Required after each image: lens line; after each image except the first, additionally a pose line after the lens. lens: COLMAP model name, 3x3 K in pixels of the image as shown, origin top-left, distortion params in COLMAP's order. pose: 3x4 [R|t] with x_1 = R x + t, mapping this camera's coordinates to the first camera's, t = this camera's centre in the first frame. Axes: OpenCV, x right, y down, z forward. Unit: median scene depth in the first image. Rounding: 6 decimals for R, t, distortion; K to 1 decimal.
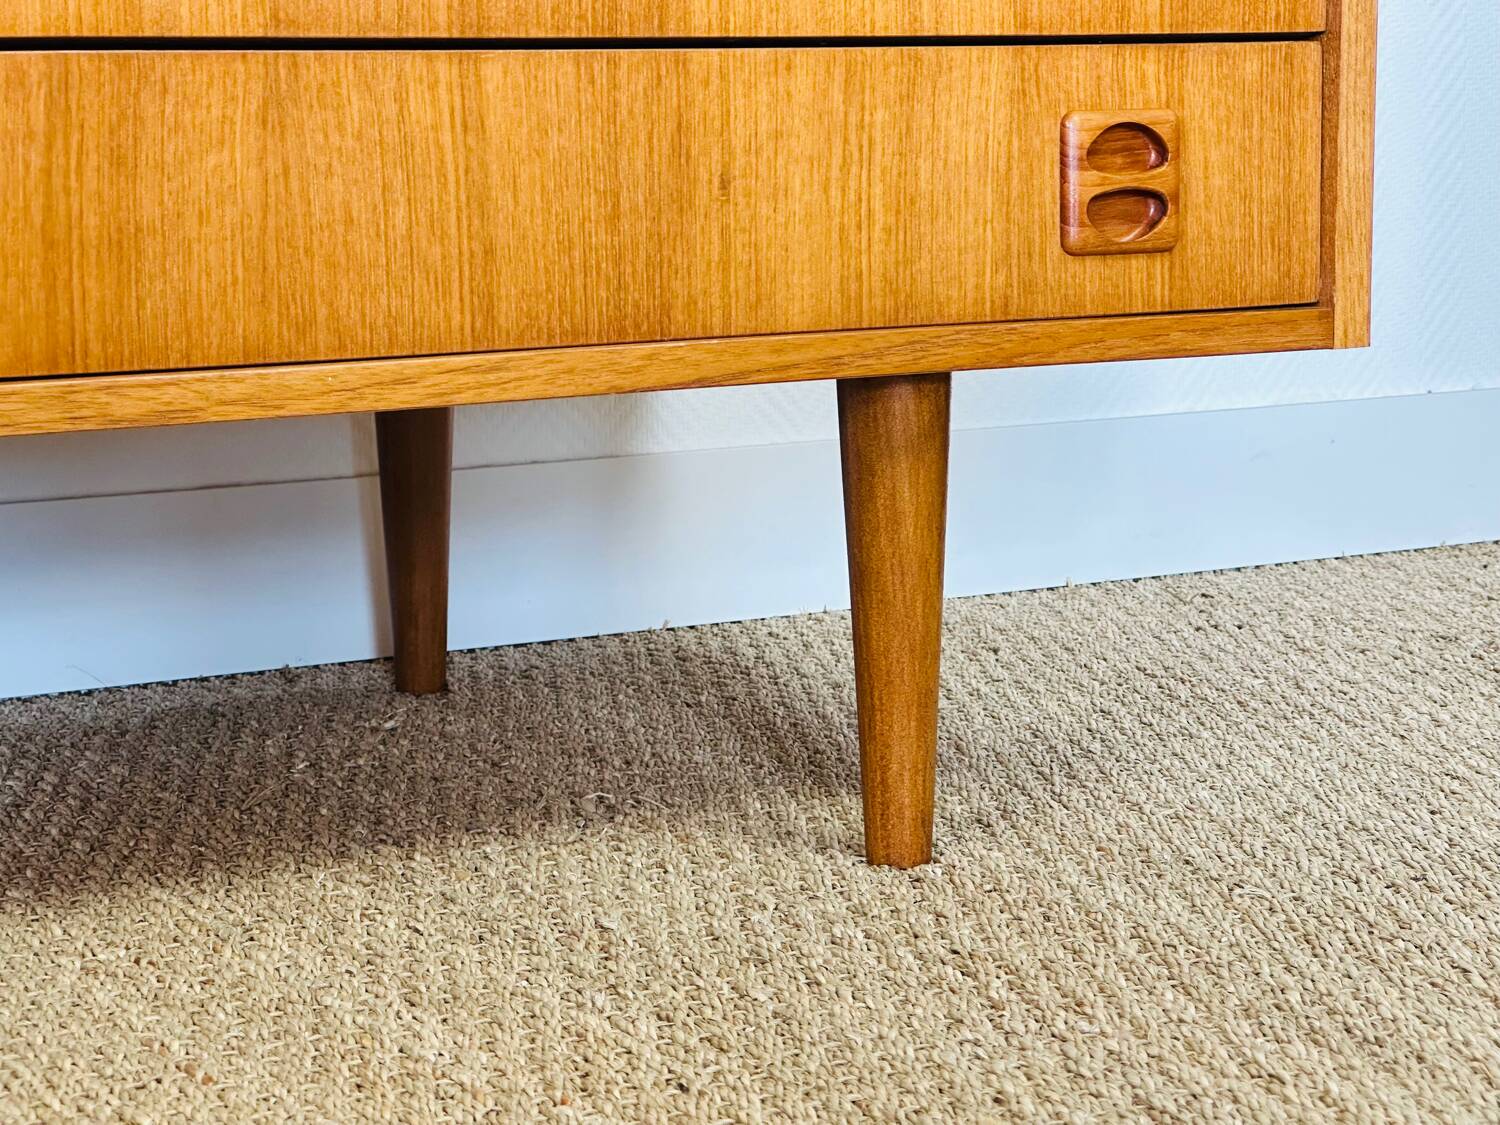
lens RADIAL K [[3415.5, 0, 748.3], [0, 3415.5, 564.3], [0, 0, 1]] dist [0.097963, 0.000000]
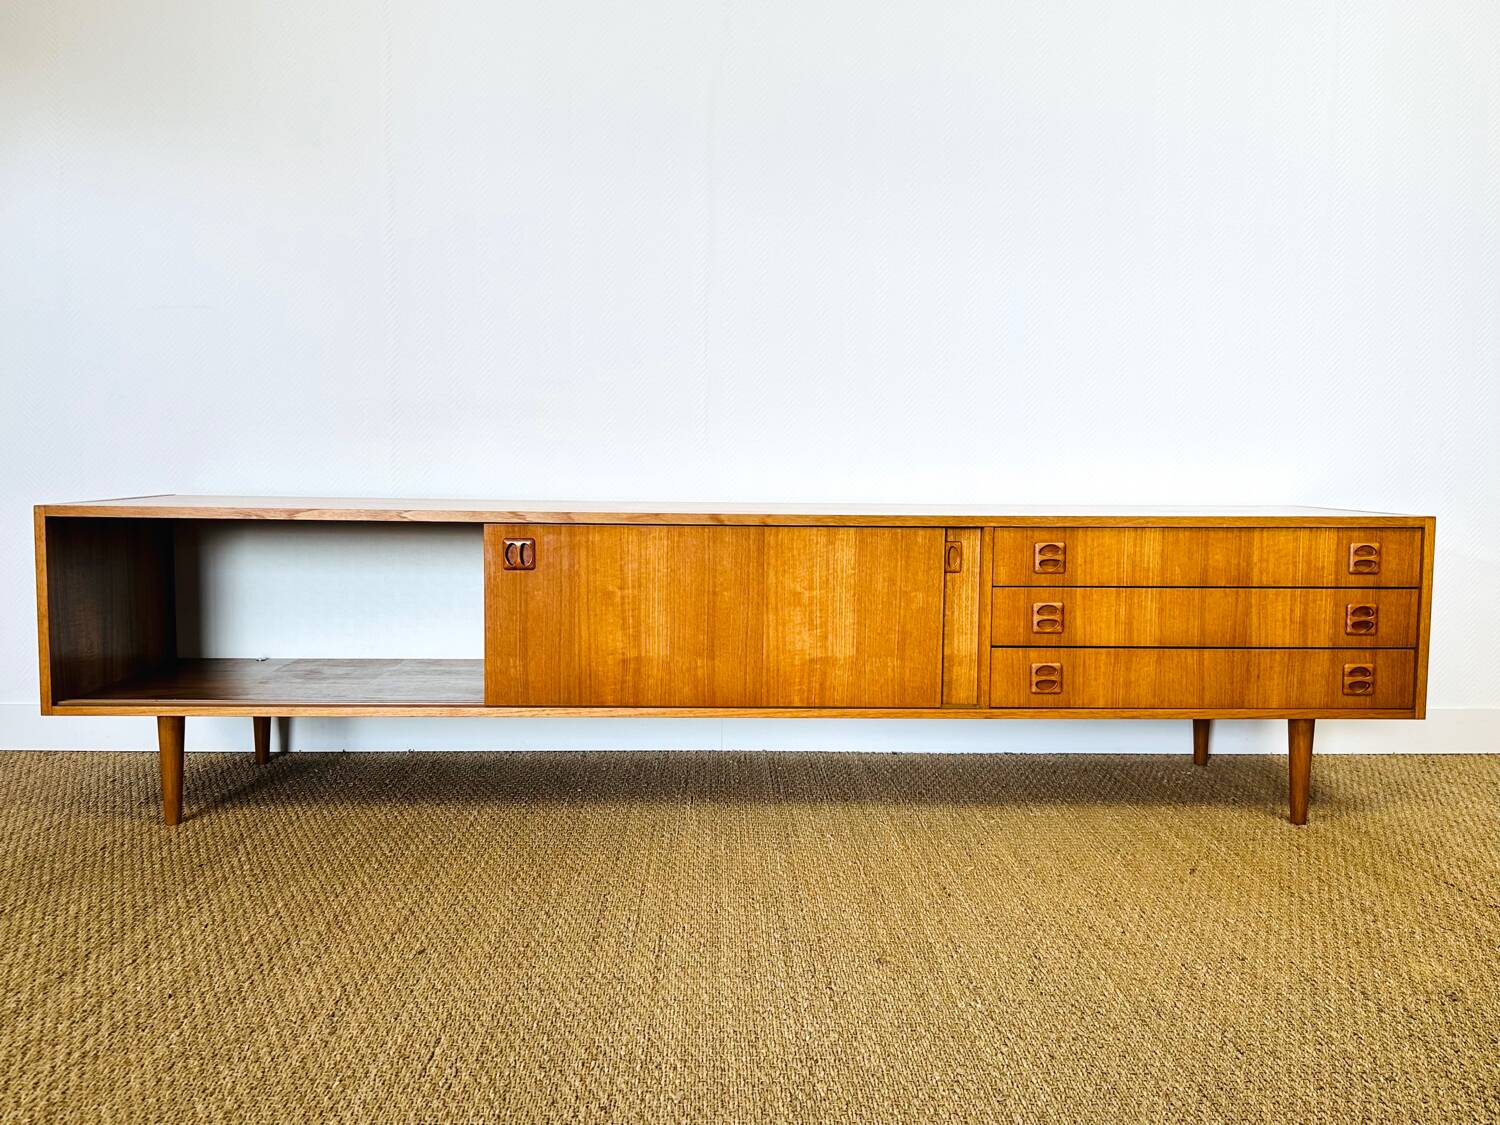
lens RADIAL K [[1287.4, 0, 751.9], [0, 1287.4, 568.7], [0, 0, 1]] dist [0.120283, -0.193886]
pose [[0.883470, 0.054917, -0.465257, 0.199298], [-0.082475, 0.995827, -0.039066, -0.124825], [0.461170, 0.072885, 0.884313, -0.915847]]
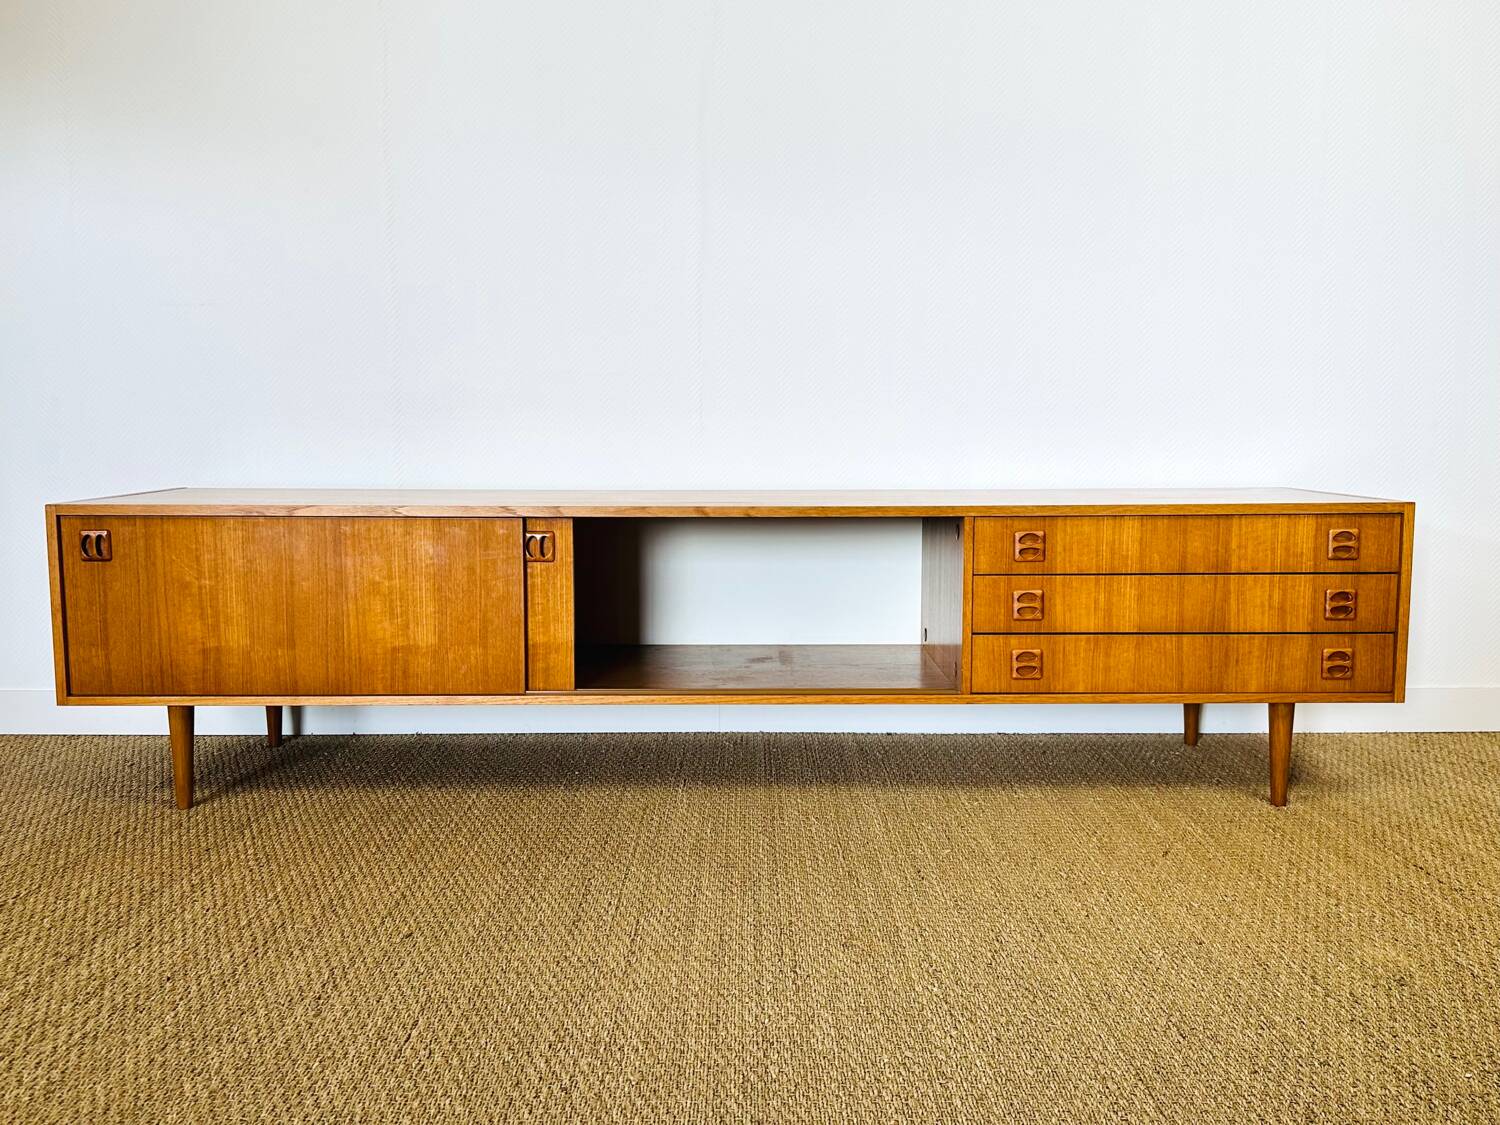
lens RADIAL K [[1287.4, 0, 747.5], [0, 1287.4, 566.7], [0, 0, 1]] dist [0.120283, -0.193886]
pose [[0.869276, 0.060040, -0.490668, 0.276274], [-0.075342, 0.997092, -0.011469, -0.162787], [0.488552, 0.046938, 0.871271, -0.922353]]
